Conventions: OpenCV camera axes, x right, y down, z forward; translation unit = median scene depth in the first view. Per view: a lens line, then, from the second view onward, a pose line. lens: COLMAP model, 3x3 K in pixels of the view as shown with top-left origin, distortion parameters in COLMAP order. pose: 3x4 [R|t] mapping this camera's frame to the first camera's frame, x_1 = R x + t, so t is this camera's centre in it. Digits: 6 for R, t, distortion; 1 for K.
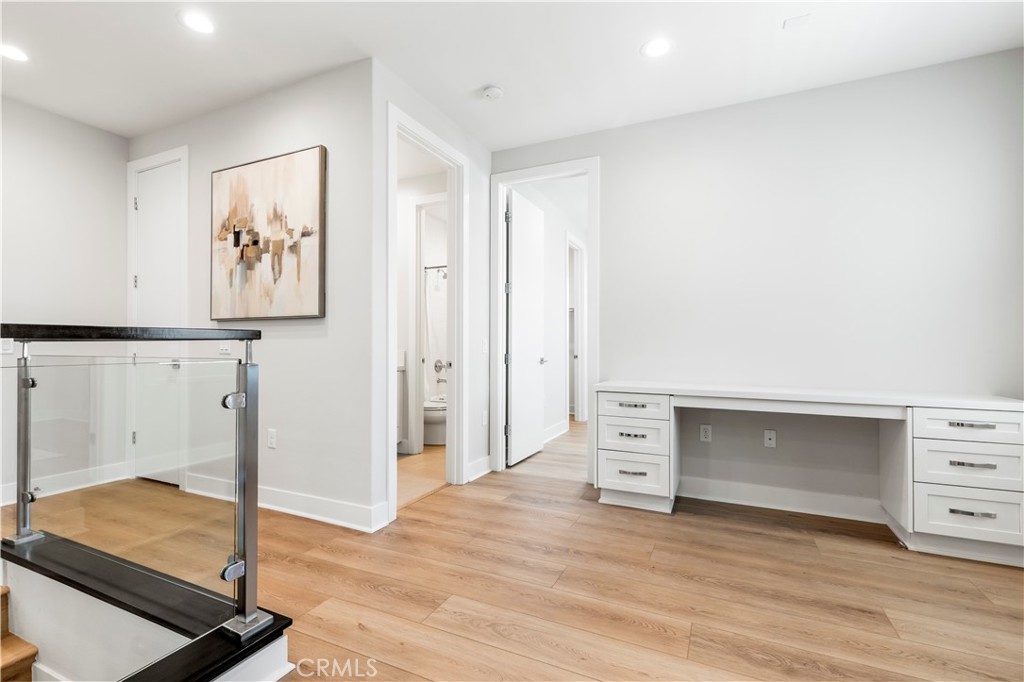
lens RADIAL K [[465.1, 0, 508.4], [0, 465.1, 339.5], [0, 0, 1]] dist [0.004045, -0.000207]
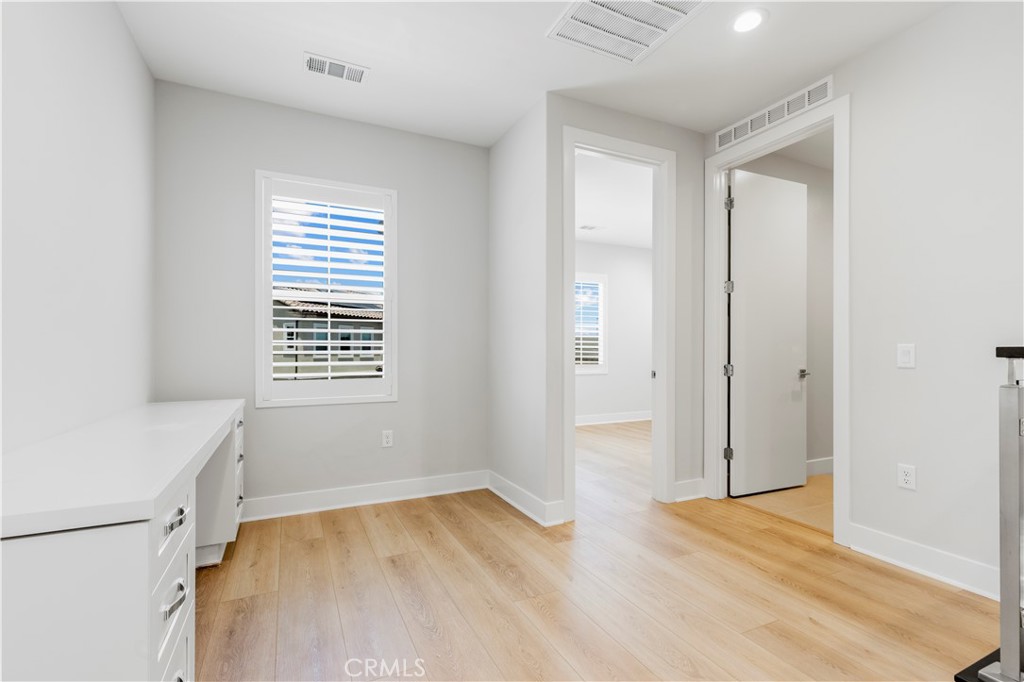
lens RADIAL K [[465.1, 0, 505.8], [0, 465.1, 343.6], [0, 0, 1]] dist [0.004045, -0.000207]
pose [[-0.765903, 0.001553, 0.642955, -0.304301], [-0.009314, 0.999865, -0.013511, -0.006908], [-0.642889, -0.016336, -0.765785, 1.774549]]
